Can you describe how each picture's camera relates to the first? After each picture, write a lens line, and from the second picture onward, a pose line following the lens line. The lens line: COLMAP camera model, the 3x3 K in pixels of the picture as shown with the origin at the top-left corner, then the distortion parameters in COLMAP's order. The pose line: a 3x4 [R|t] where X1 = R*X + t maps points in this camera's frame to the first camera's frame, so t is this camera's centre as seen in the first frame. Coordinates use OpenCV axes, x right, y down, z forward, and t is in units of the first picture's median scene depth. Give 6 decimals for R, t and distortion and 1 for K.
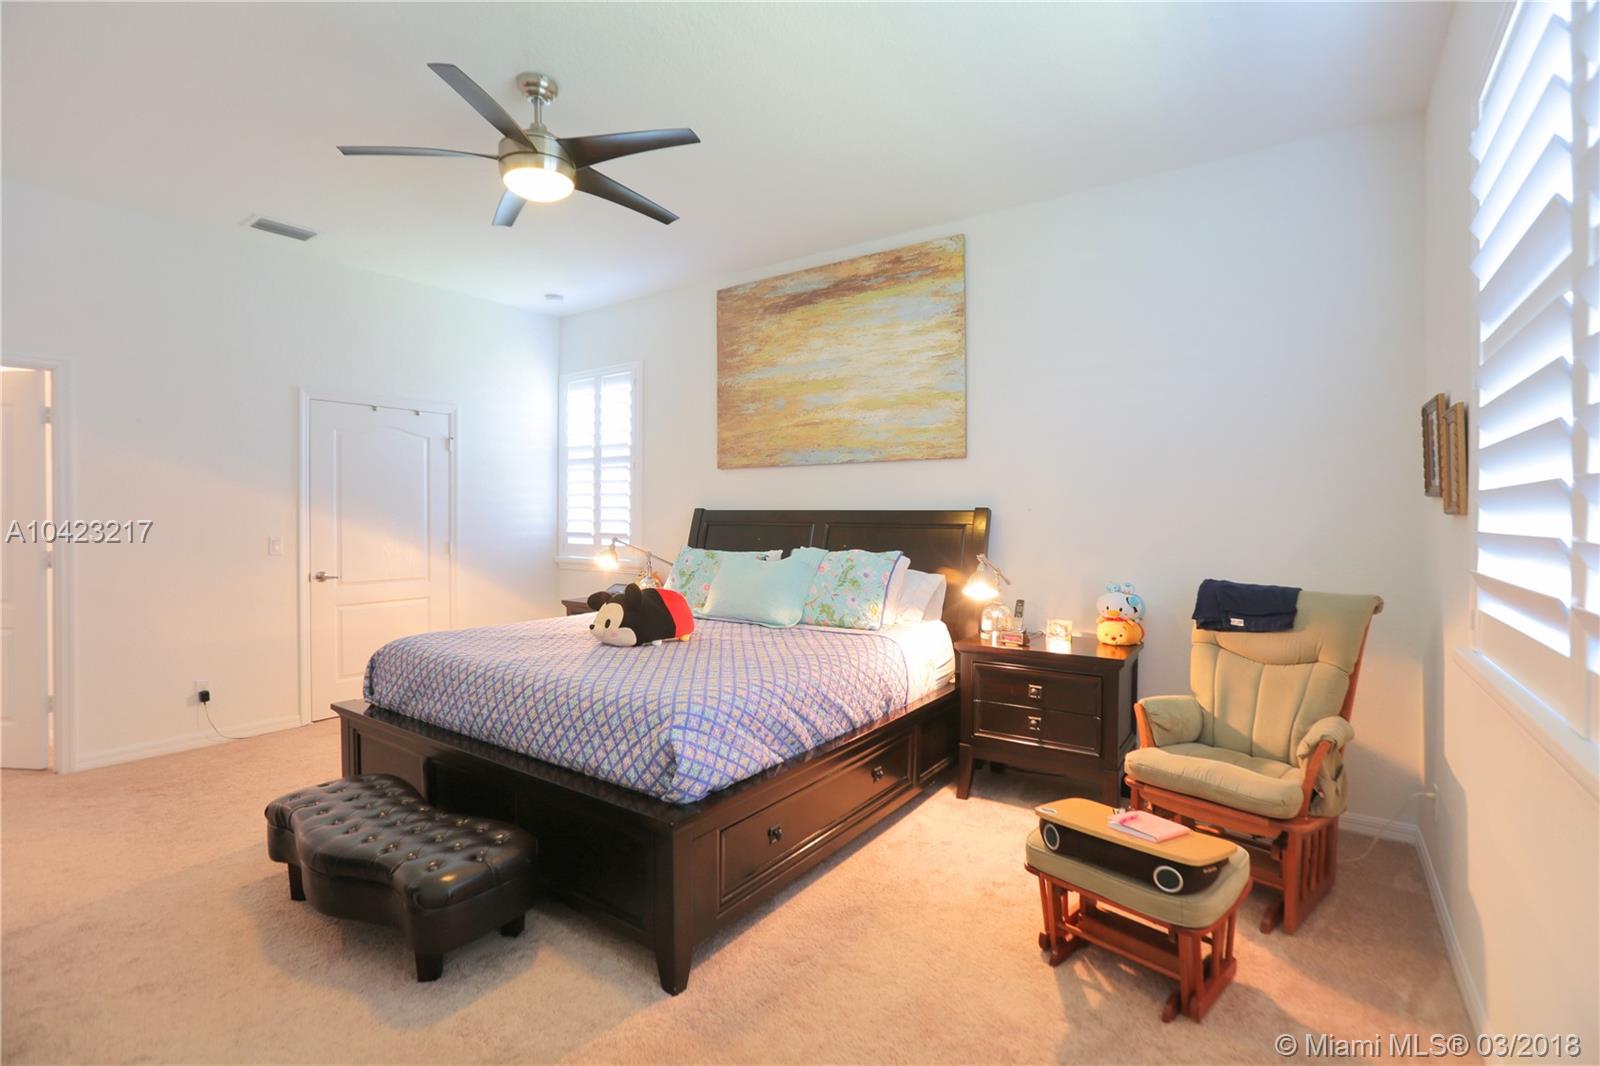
lens RADIAL K [[729.5, 0, 795.7], [0, 729.5, 526.0], [0, 0, 1]] dist [-0.038747, 0.009845]
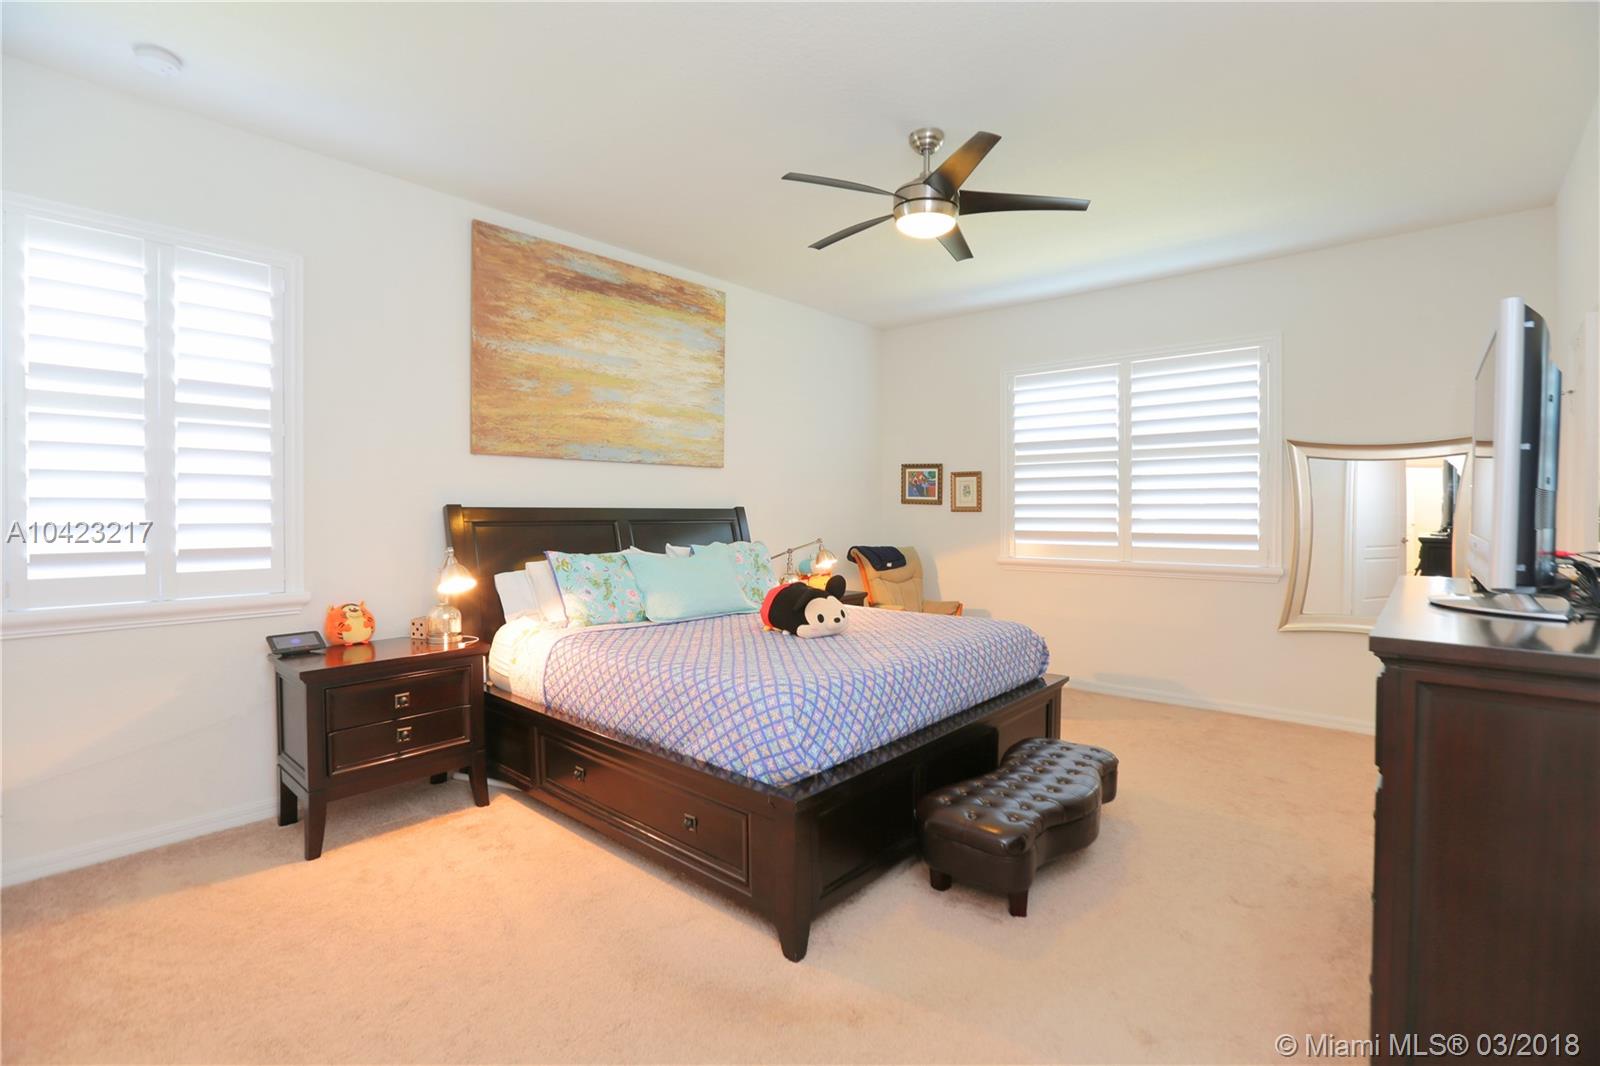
lens RADIAL K [[729.5, 0, 792.3], [0, 729.5, 526.2], [0, 0, 1]] dist [-0.038747, 0.009845]
pose [[0.121520, -0.021329, 0.992360, -0.910029], [0.017884, 0.999654, 0.019296, -0.011972], [-0.992428, 0.015402, 0.121859, 0.641280]]
